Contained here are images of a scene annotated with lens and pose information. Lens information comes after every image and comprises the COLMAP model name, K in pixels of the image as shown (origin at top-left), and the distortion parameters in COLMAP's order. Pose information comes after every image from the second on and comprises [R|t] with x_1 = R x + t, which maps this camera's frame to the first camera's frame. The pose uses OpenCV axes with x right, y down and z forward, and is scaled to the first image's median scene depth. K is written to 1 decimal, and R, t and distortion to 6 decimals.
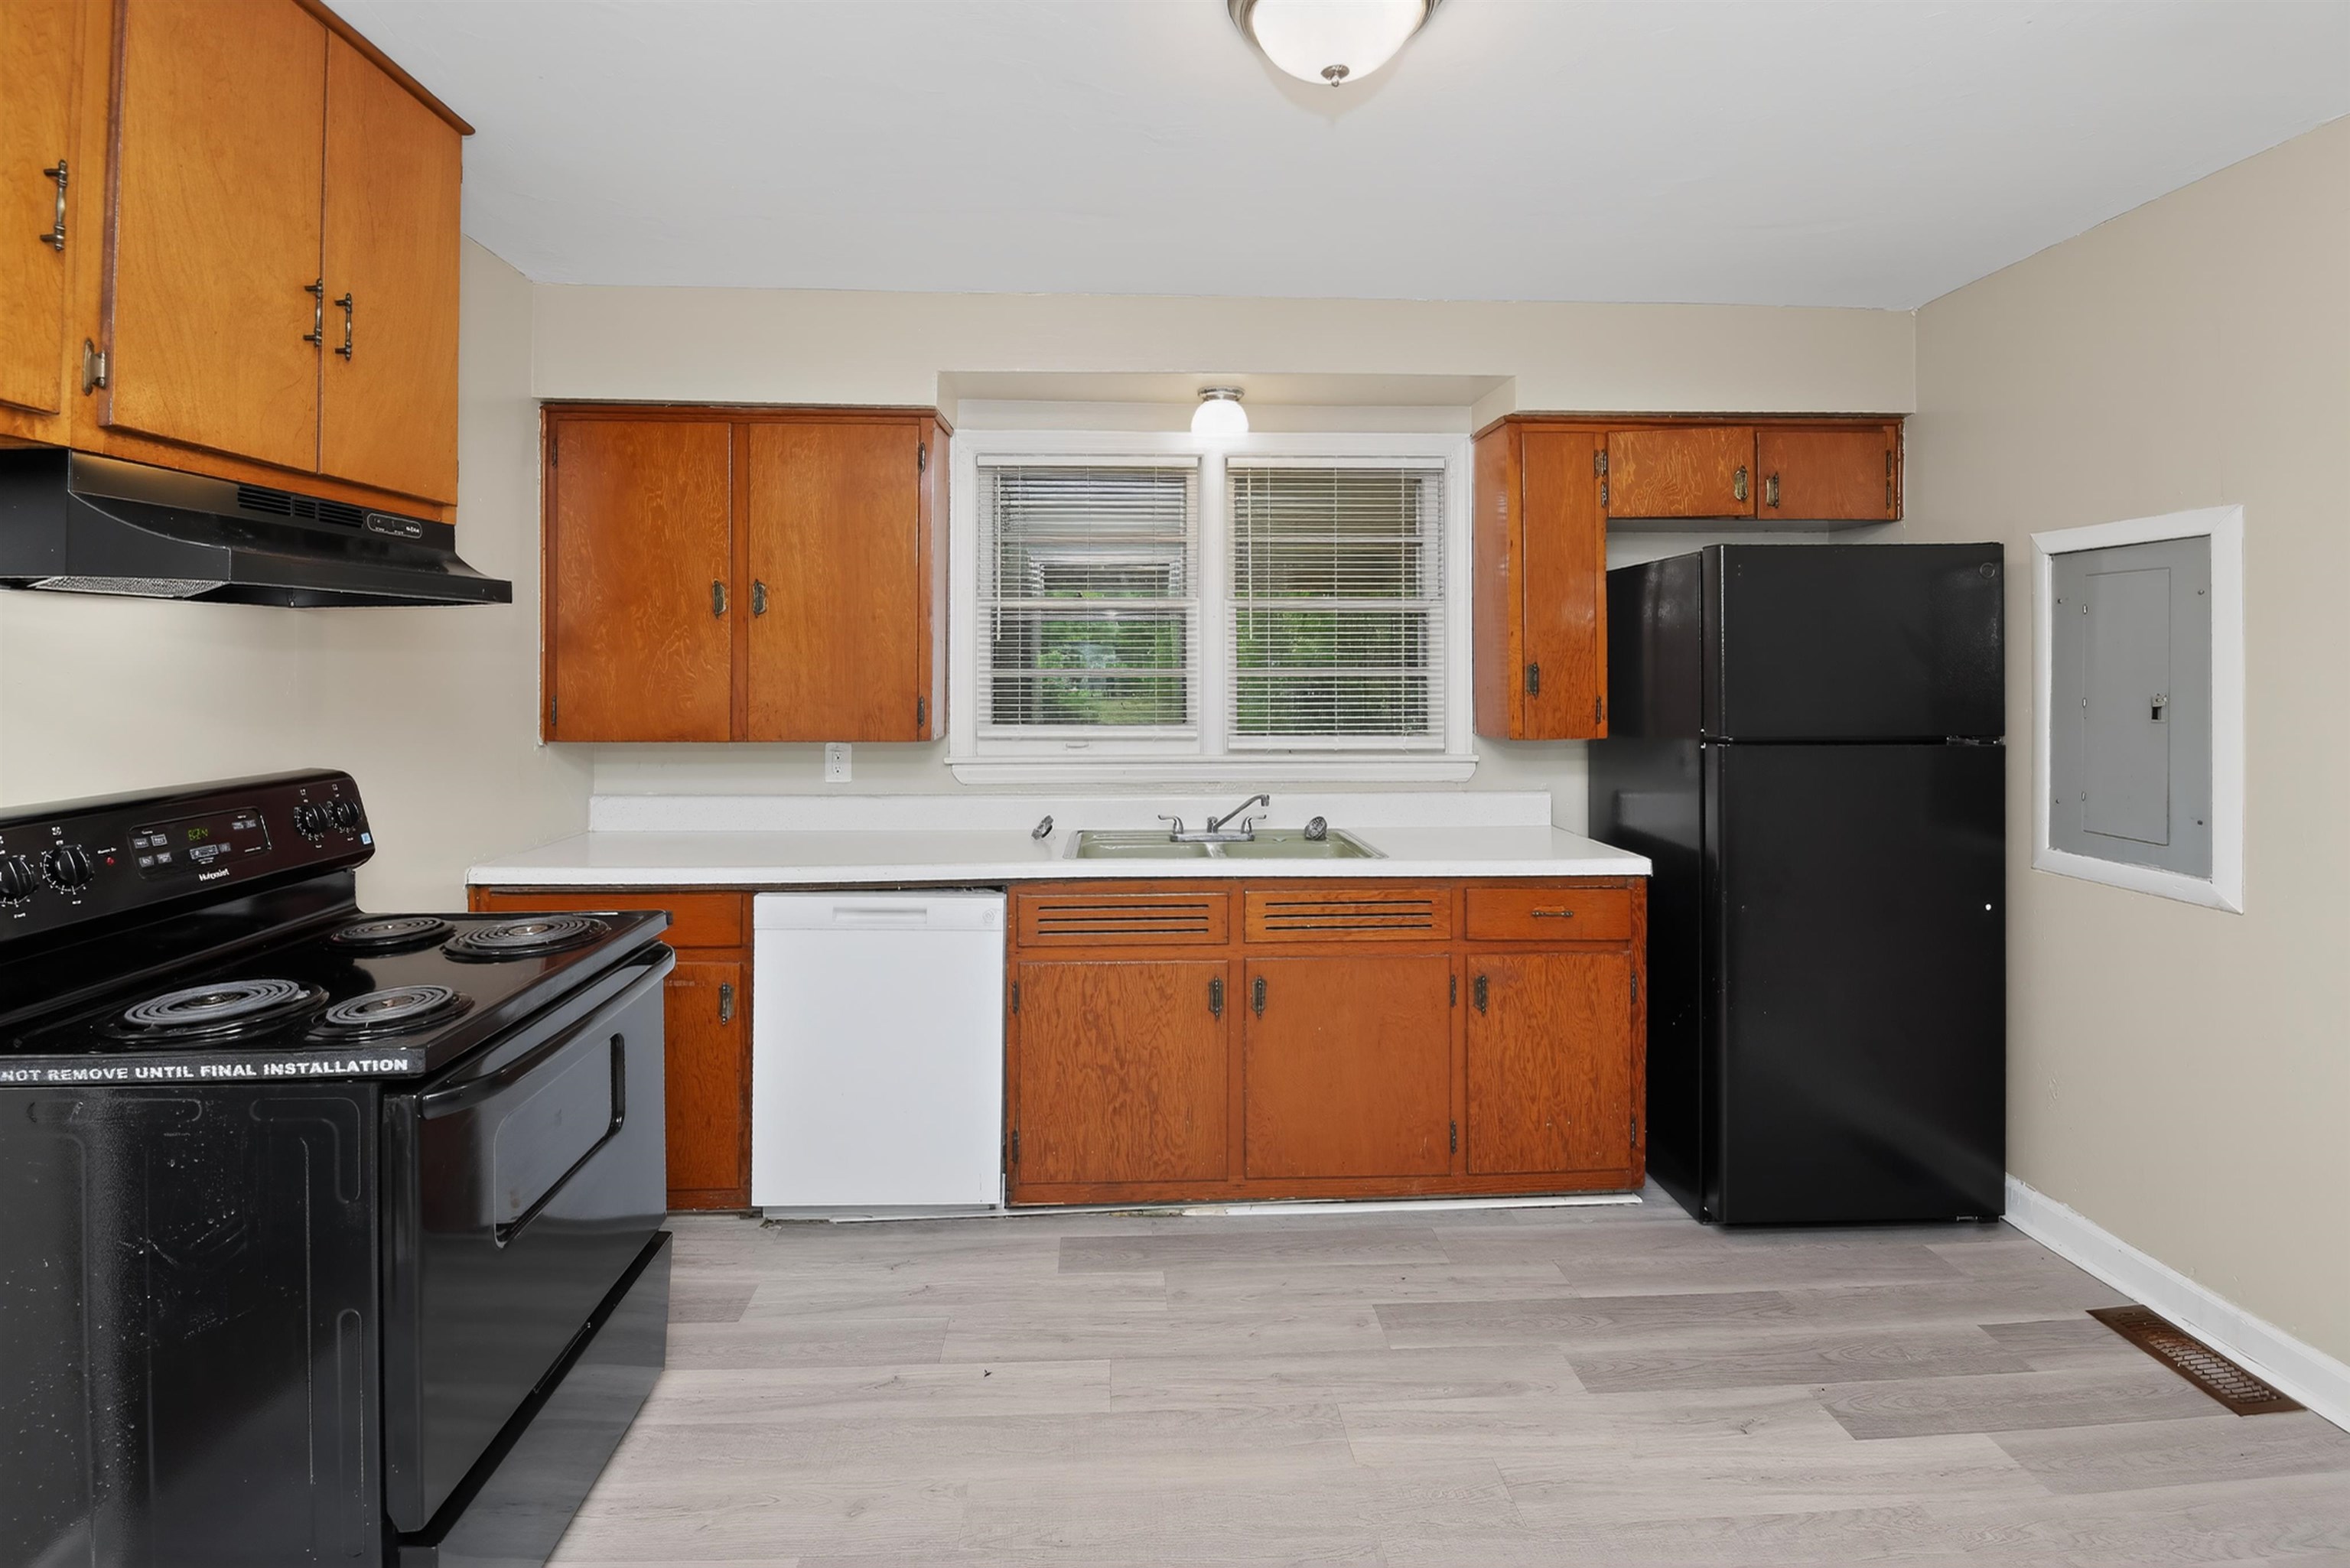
lens RADIAL K [[1068.7, 0, 1166.3], [0, 1068.7, 643.5], [0, 0, 1]] dist [0.002266, -0.000935]
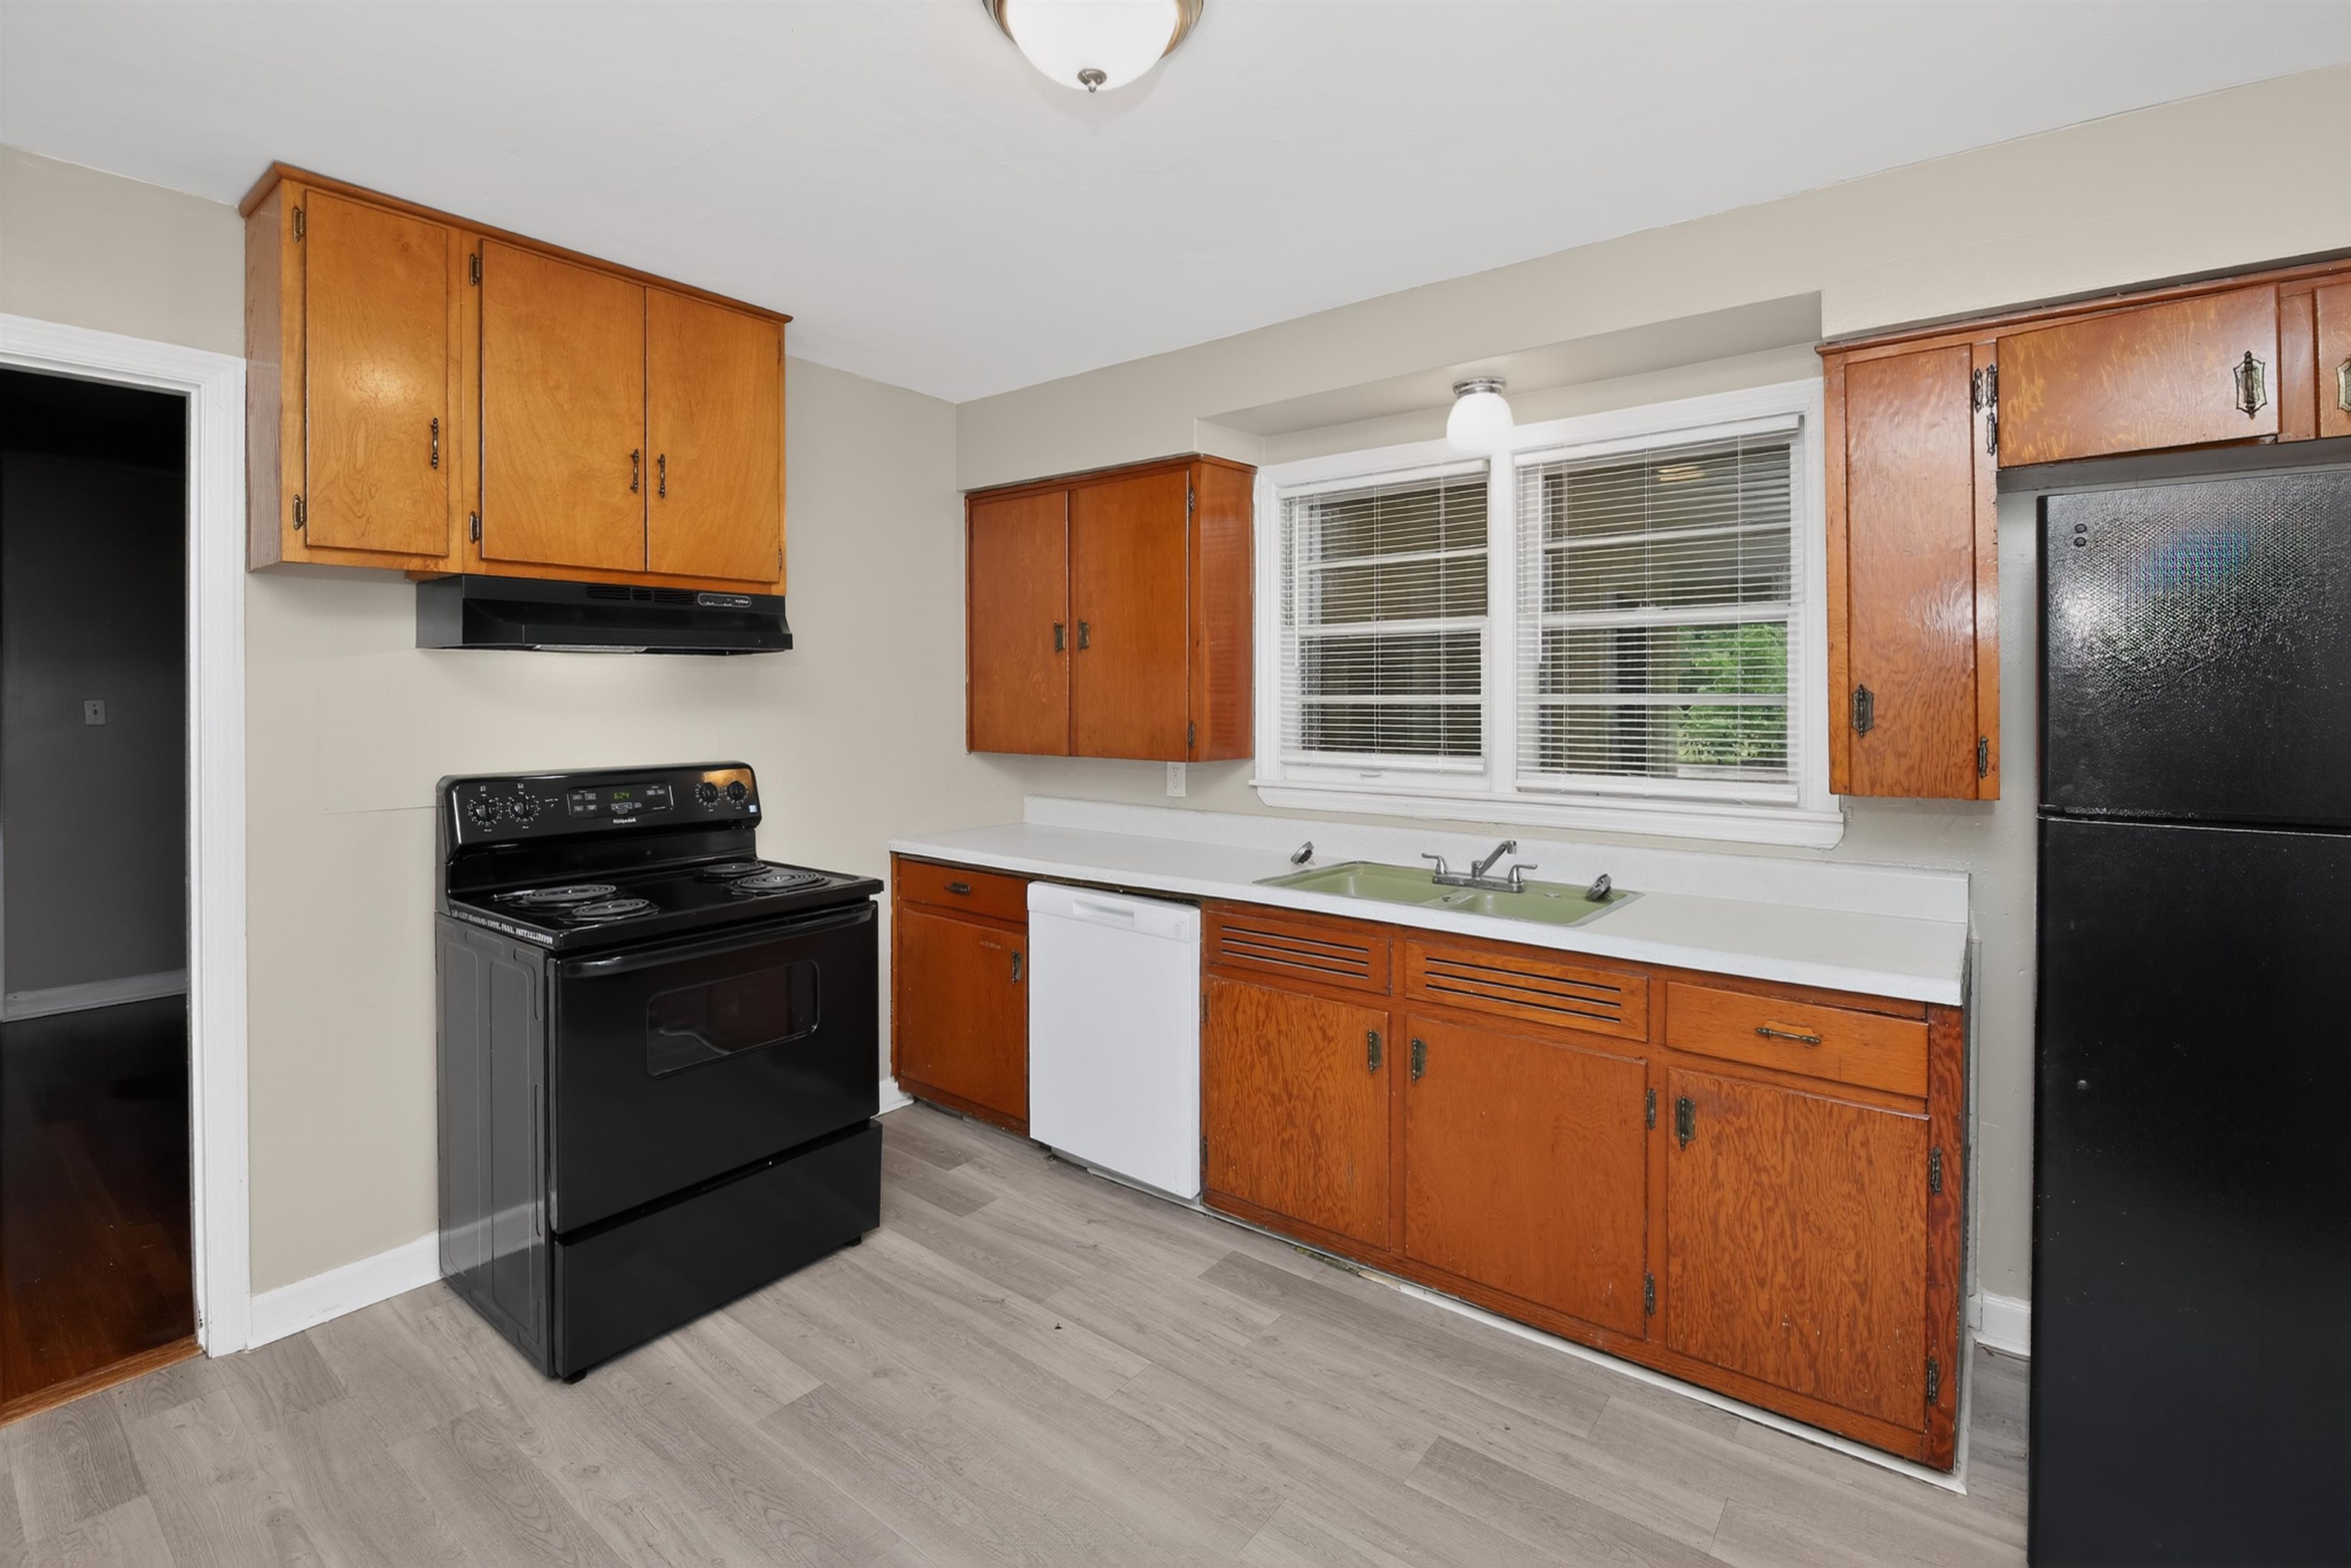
lens RADIAL K [[1057.6, 0, 1176.4], [0, 1057.6, 679.8], [0, 0, 1]] dist [-0.002317, -0.001338]
pose [[0.765011, -0.009195, -0.643951, 0.508332], [0.015427, 0.999873, 0.004050, 0.003915], [0.643832, -0.013033, 0.765056, 0.194231]]
